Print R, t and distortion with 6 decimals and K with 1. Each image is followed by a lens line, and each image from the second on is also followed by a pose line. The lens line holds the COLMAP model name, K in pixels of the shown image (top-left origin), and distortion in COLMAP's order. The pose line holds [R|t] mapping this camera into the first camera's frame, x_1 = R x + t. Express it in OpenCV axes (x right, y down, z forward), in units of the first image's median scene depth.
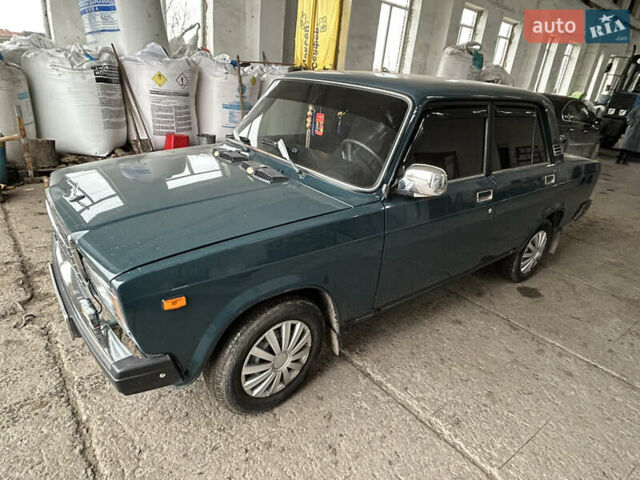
lens RADIAL K [[394.5, 0, 320.0], [0, 394.5, 240.0], [0, 0, 1]] dist [-0.004559, -0.001840]
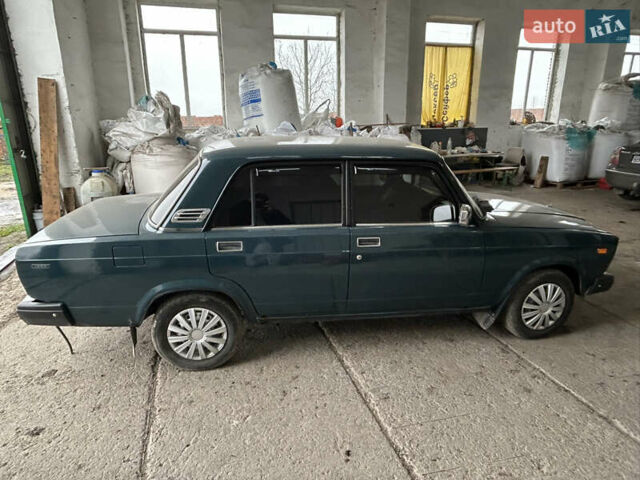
lens RADIAL K [[410.0, 0, 320.0], [0, 410.0, 240.0], [0, 0, 1]] dist [-0.001946, -0.002727]
pose [[0.912899, 0.008966, -0.408088, 0.221895], [-0.062912, 0.990903, -0.118964, 0.039475], [0.403309, 0.134276, 0.905158, -0.118300]]
